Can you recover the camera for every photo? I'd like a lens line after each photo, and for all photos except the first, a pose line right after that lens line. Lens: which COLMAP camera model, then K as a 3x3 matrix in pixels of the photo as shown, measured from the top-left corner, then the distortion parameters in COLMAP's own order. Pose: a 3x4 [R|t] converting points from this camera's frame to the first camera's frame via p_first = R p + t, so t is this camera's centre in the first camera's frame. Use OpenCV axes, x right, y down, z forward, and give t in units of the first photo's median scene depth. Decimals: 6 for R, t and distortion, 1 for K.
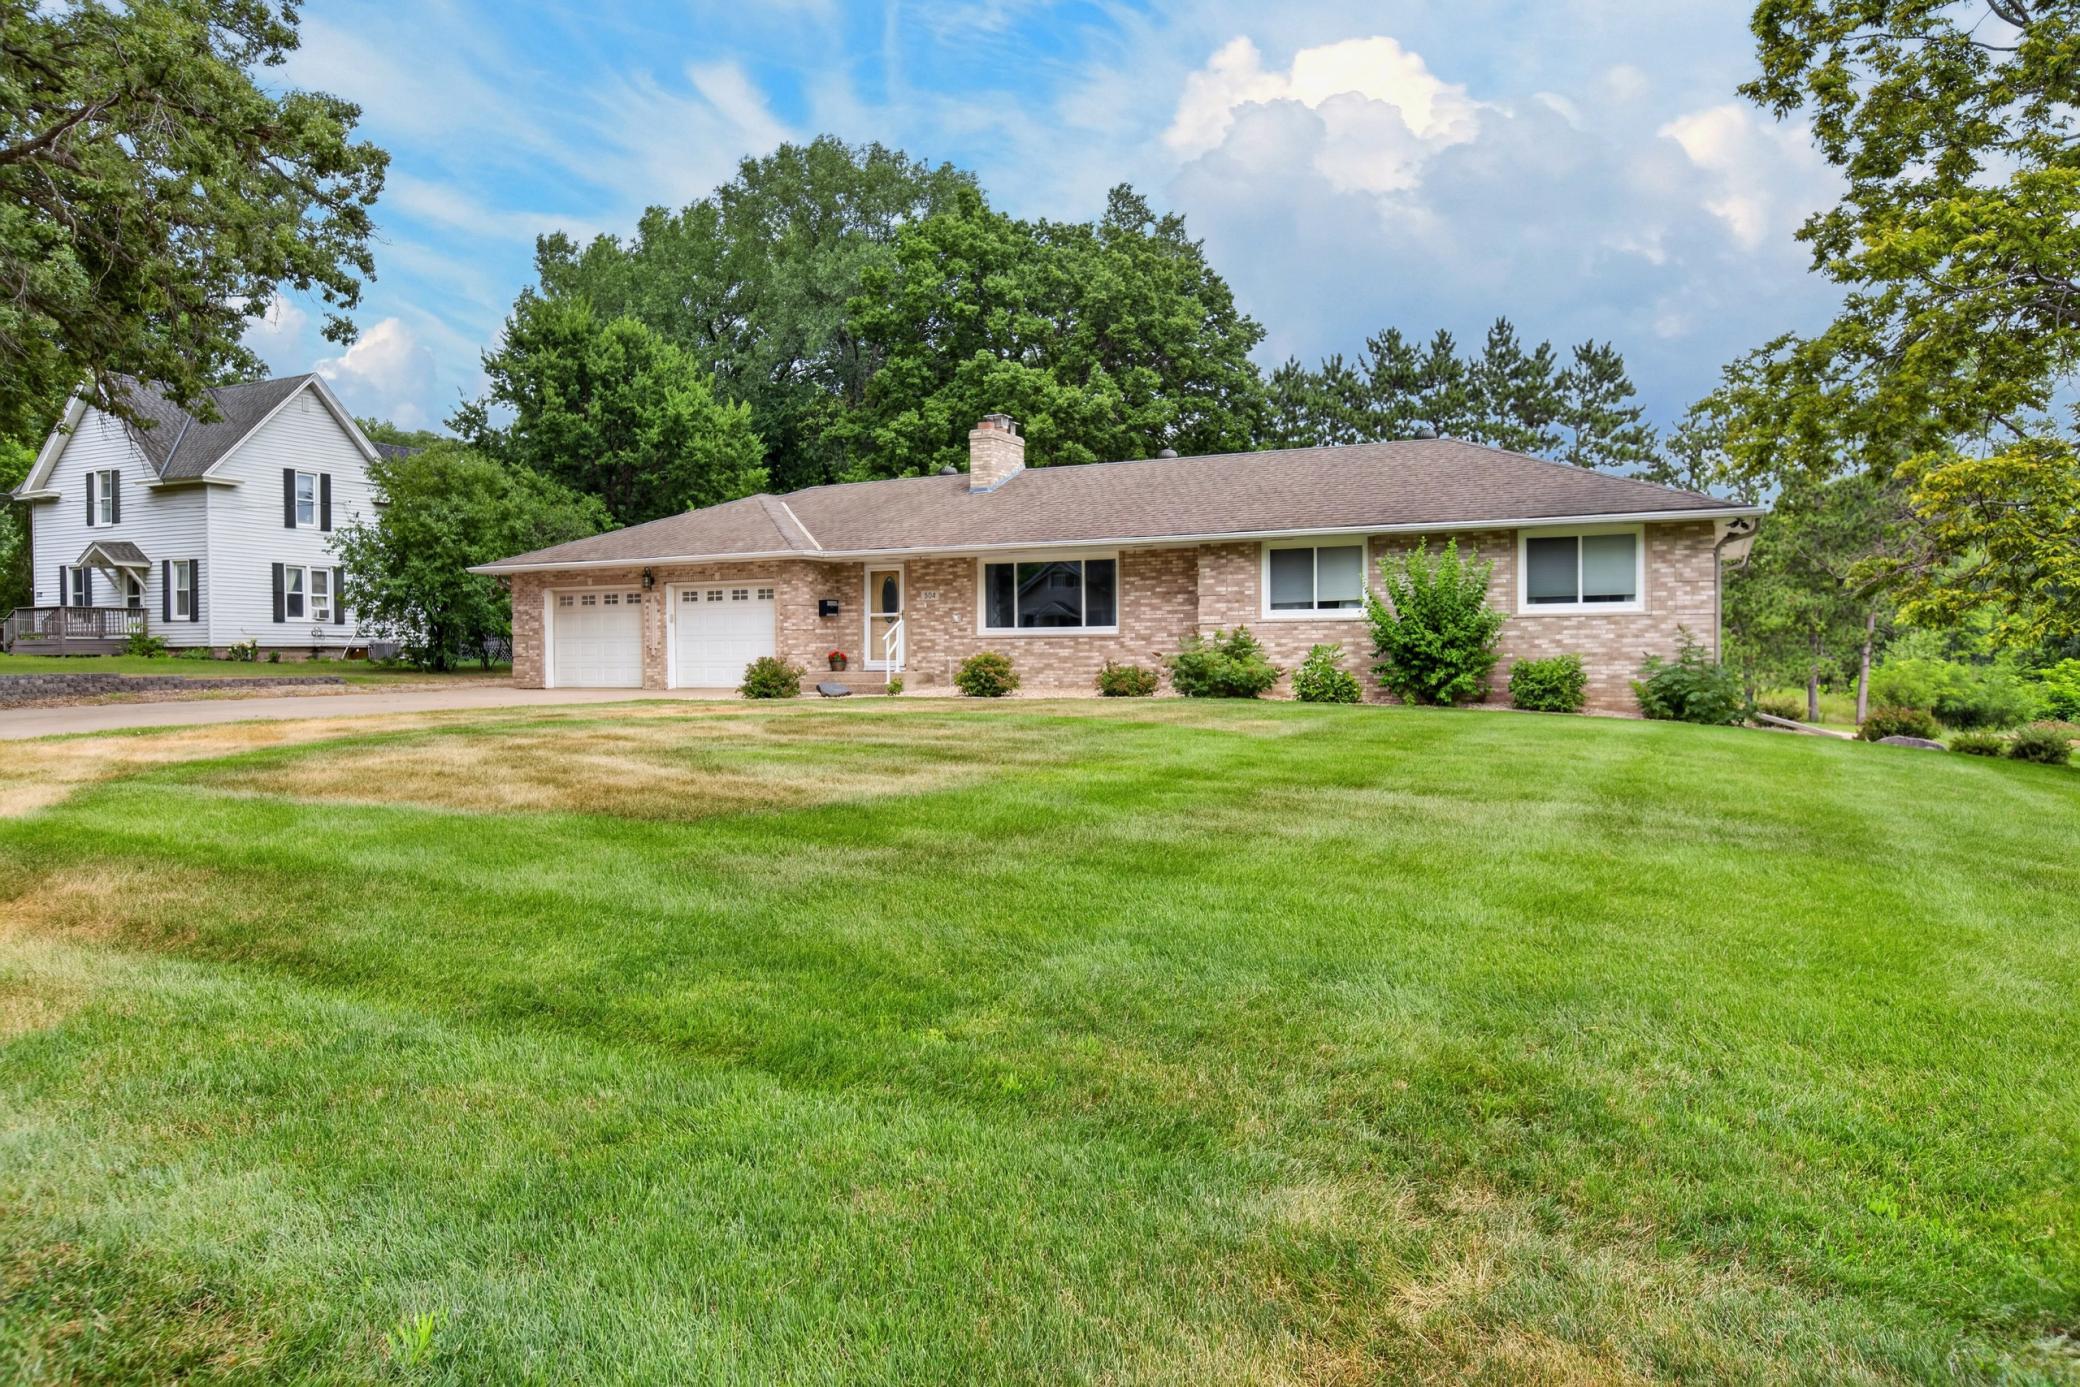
lens RADIAL K [[1314.5, 0, 1043.3], [0, 1314.5, 675.7], [0, 0, 1]] dist [0.001993, 0.000681]
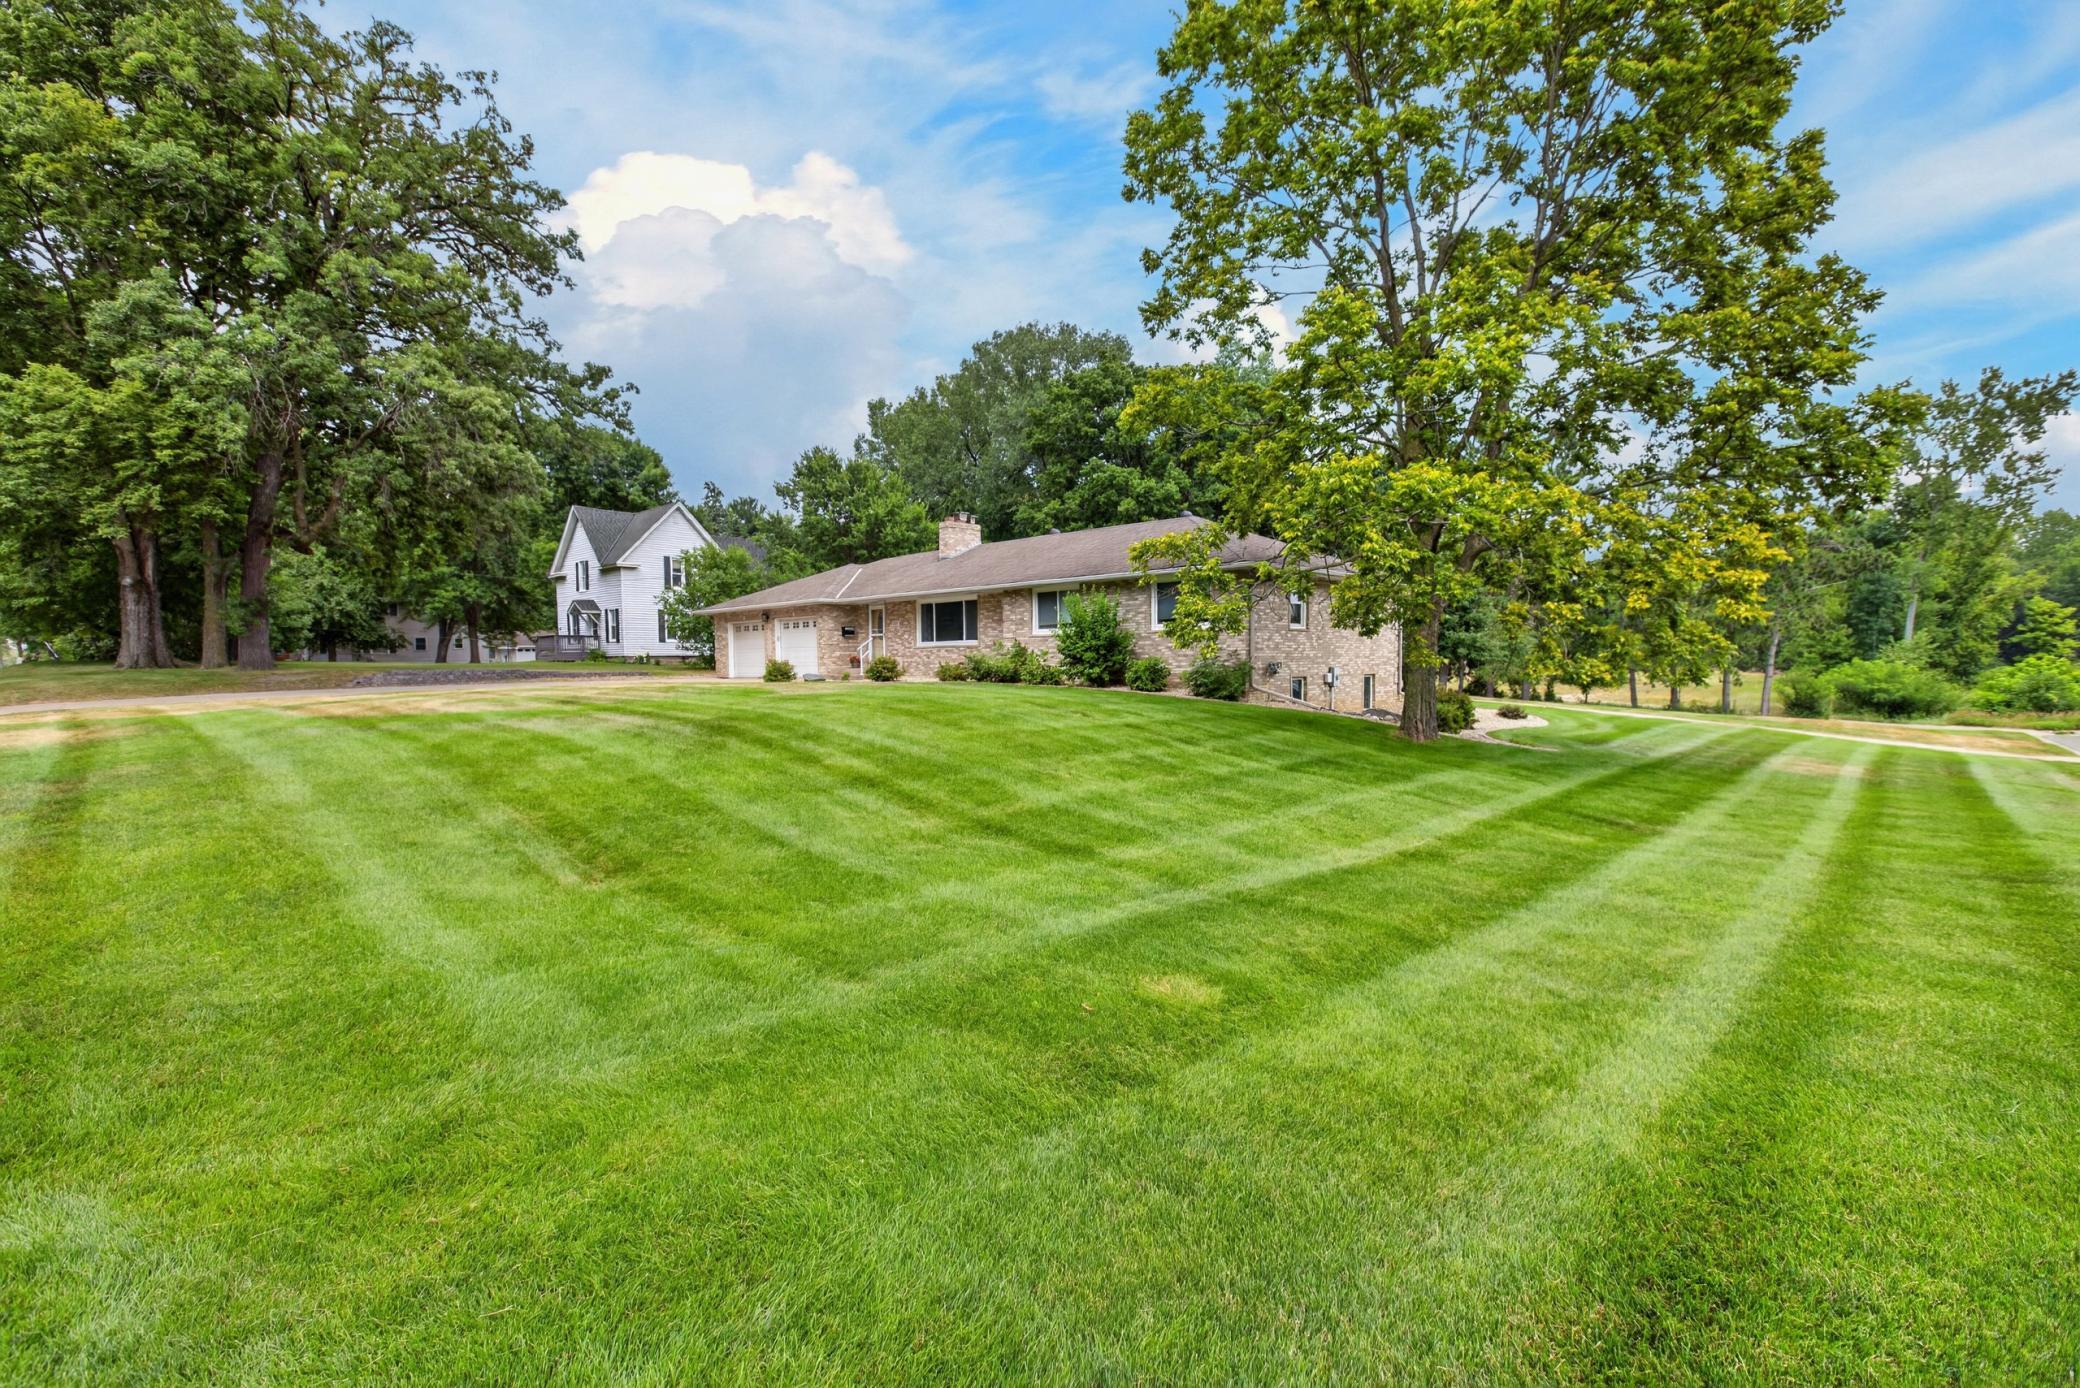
lens RADIAL K [[919.0, 0, 1041.4], [0, 919.0, 701.8], [0, 0, 1]] dist [-0.003154, 0.001566]
pose [[0.958011, 0.008804, -0.286596, 0.350823], [-0.000485, 0.999577, 0.029087, 0.004674], [0.286731, -0.027726, 0.957610, -0.070086]]
